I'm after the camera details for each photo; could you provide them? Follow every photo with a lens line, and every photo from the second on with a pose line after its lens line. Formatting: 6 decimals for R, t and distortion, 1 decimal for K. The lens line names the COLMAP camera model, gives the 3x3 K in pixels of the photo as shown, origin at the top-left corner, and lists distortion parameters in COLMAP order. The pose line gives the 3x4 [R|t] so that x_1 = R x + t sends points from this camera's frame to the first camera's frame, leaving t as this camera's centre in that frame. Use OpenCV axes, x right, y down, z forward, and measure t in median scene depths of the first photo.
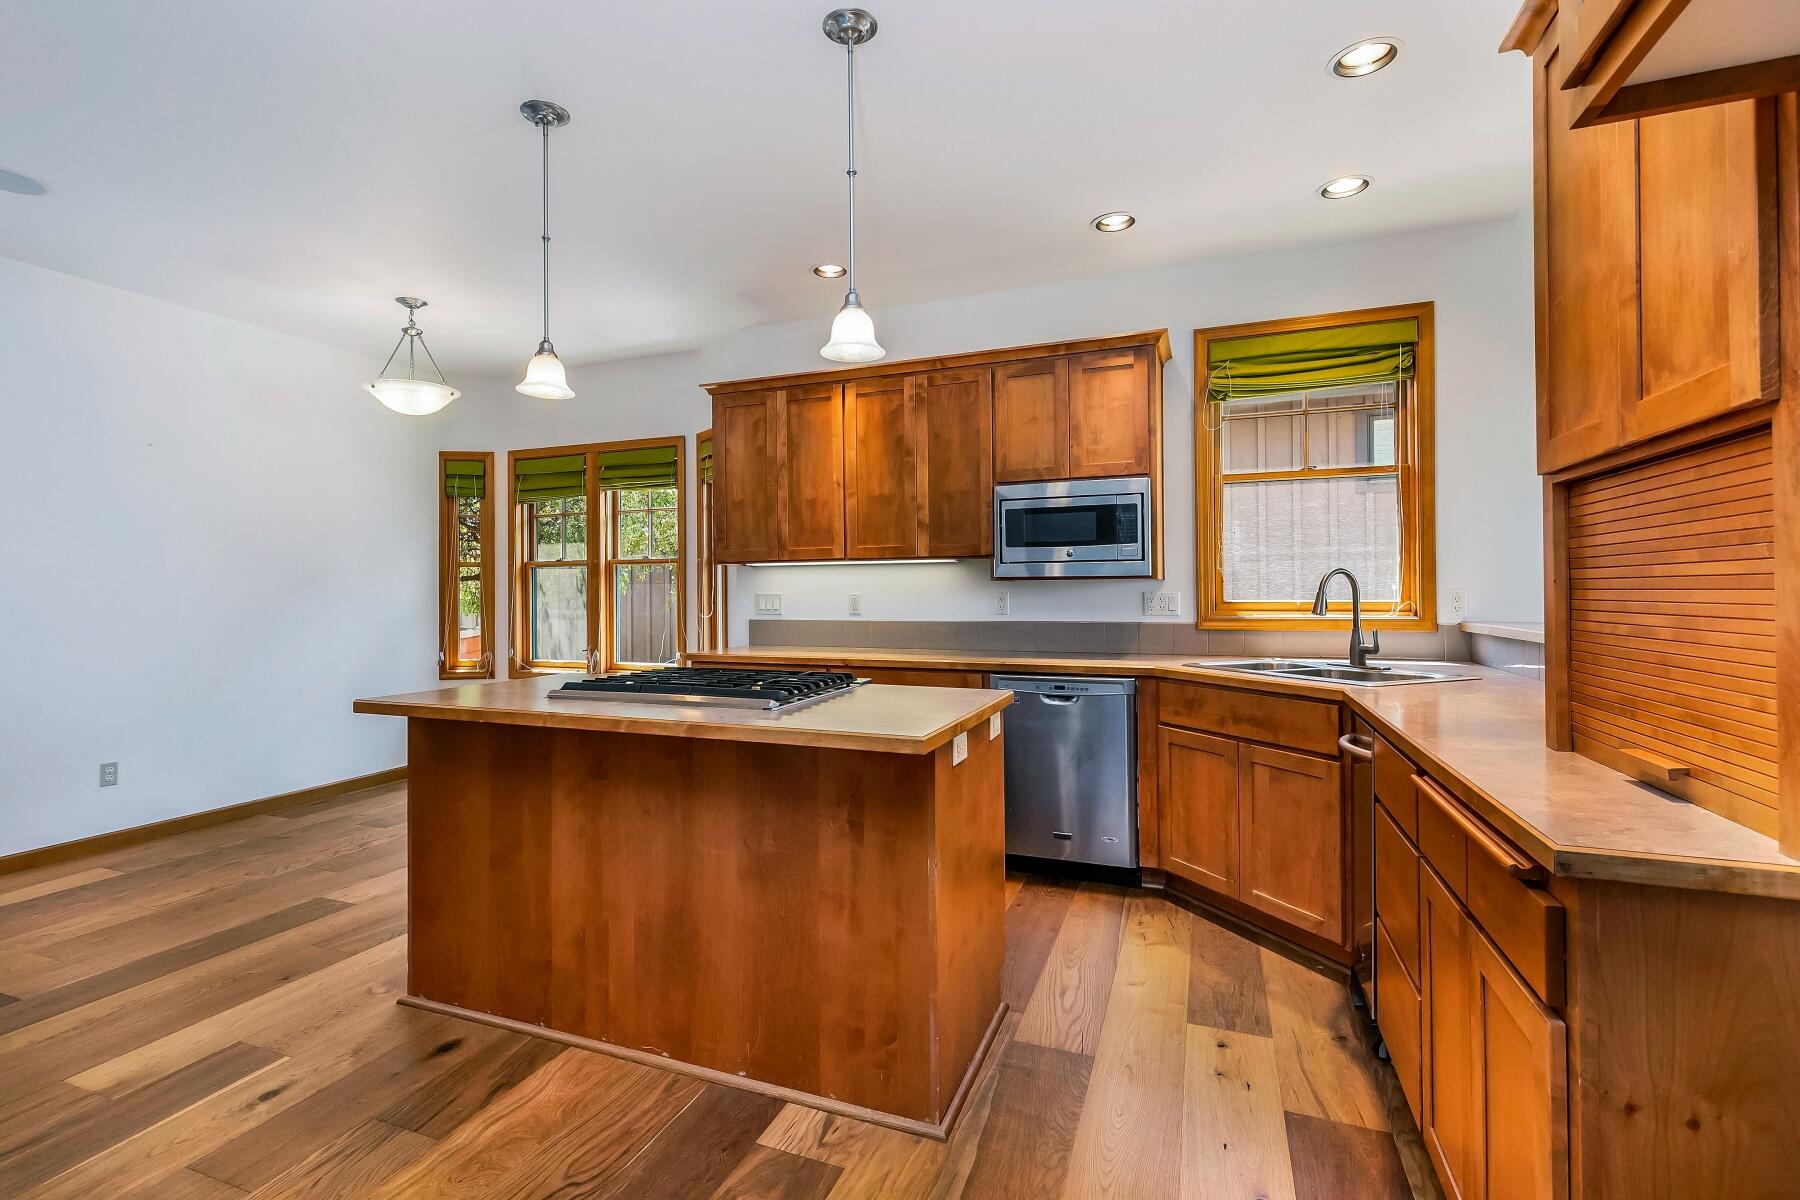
lens RADIAL K [[827.4, 0, 813.7], [0, 827.4, 587.7], [0, 0, 1]] dist [-0.001411, 0.000314]
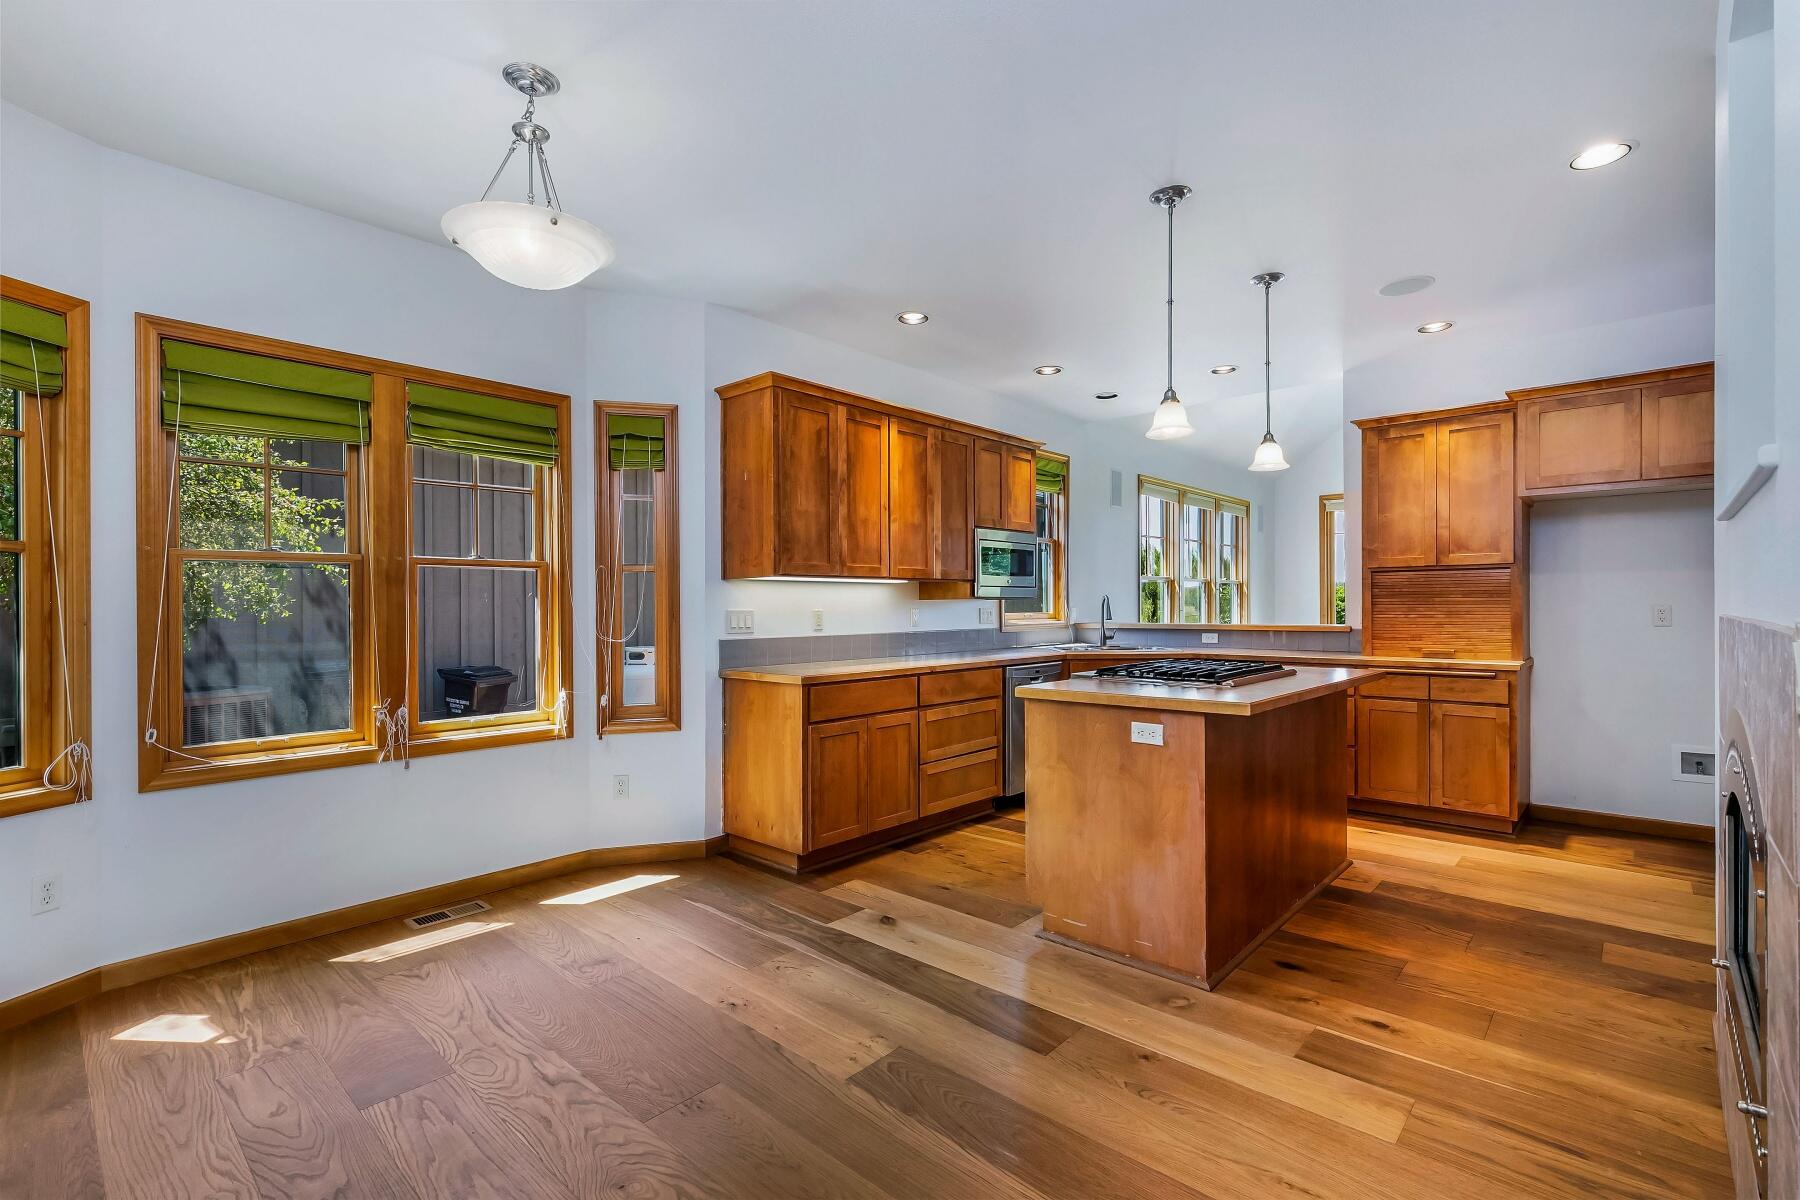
lens RADIAL K [[827.4, 0, 928.8], [0, 827.4, 604.7], [0, 0, 1]] dist [-0.001411, 0.000314]
pose [[0.301140, 0.005060, 0.953567, -0.998991], [-0.001631, 0.999987, -0.004791, 0.006051], [-0.953579, -0.000112, 0.301144, 0.626934]]
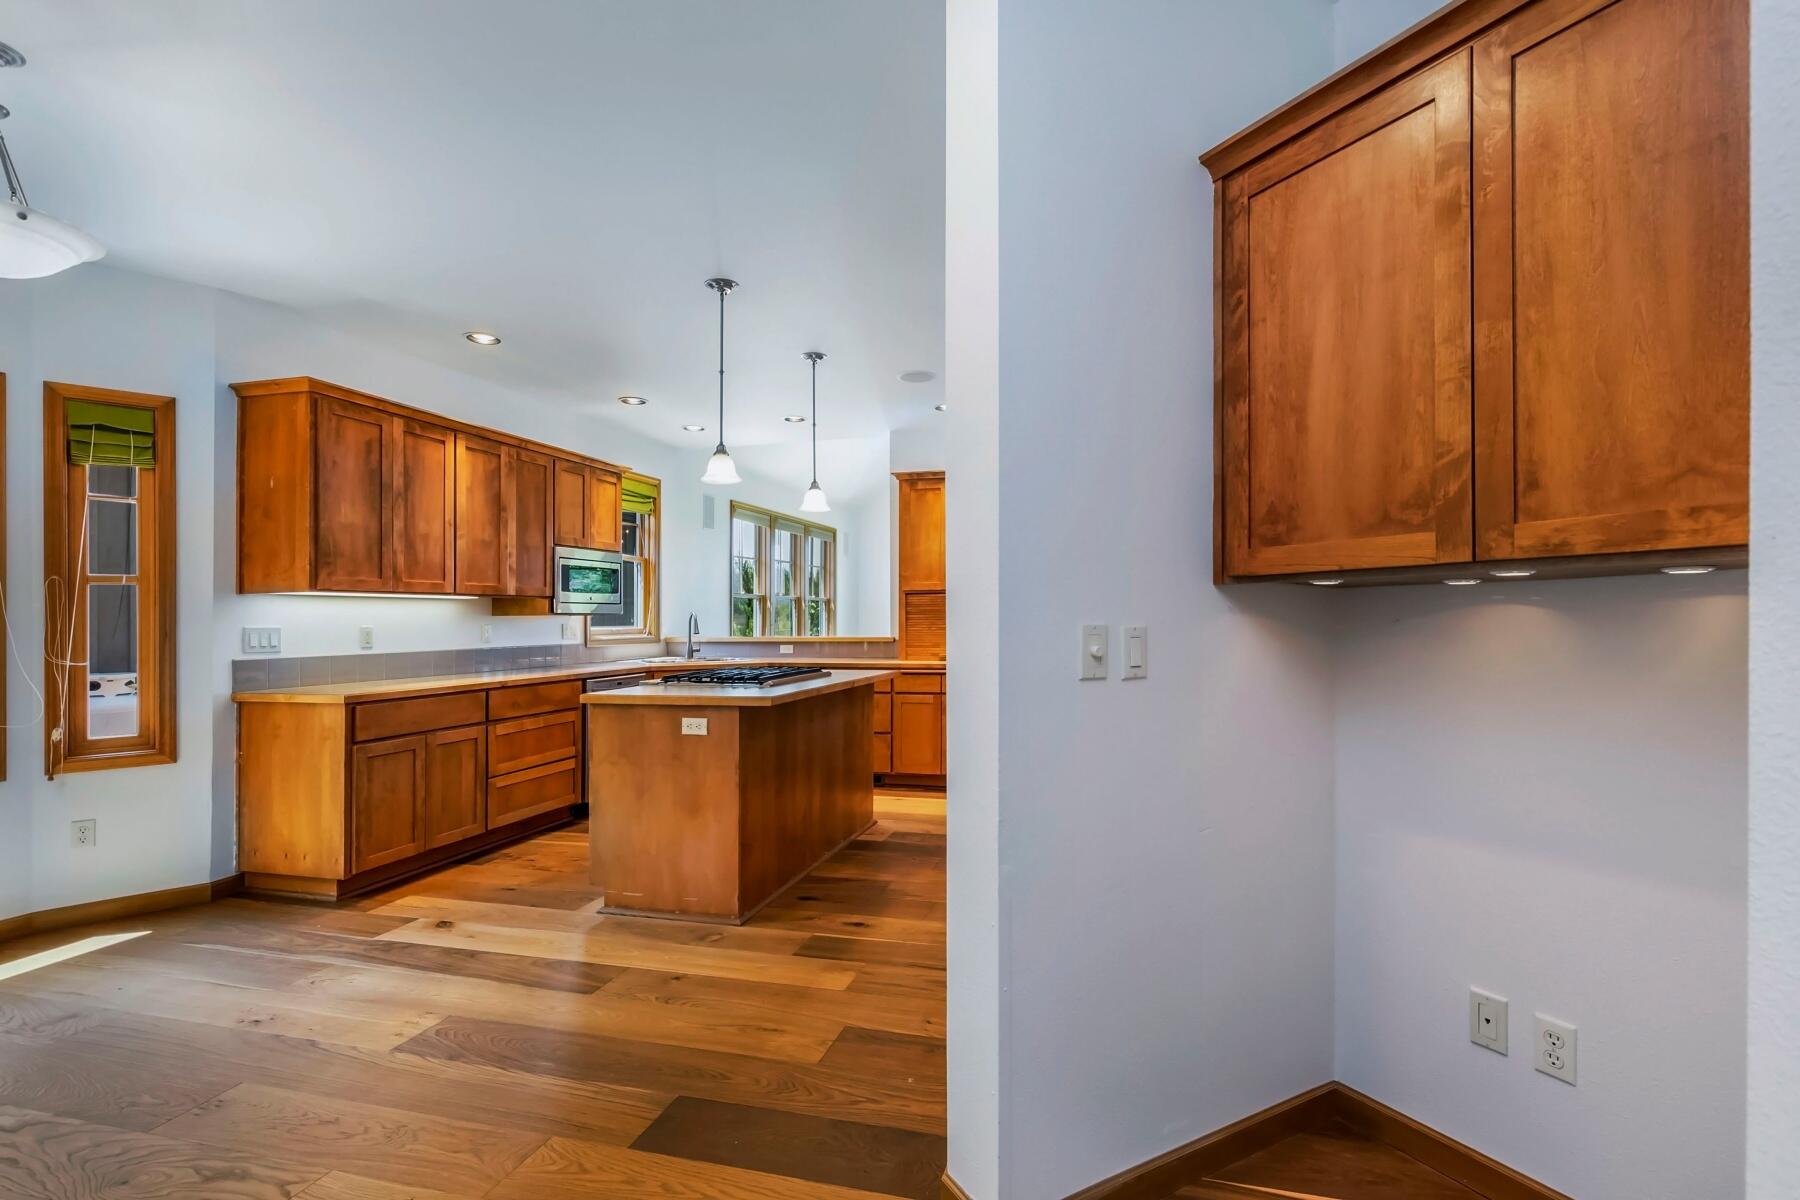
lens RADIAL K [[827.4, 0, 970.5], [0, 827.4, 608.8], [0, 0, 1]] dist [-0.001411, 0.000314]
pose [[-0.186164, 0.017647, 0.982360, -1.168772], [0.002557, 0.999844, -0.017477, 0.005750], [-0.982515, -0.000741, -0.186180, 0.540821]]
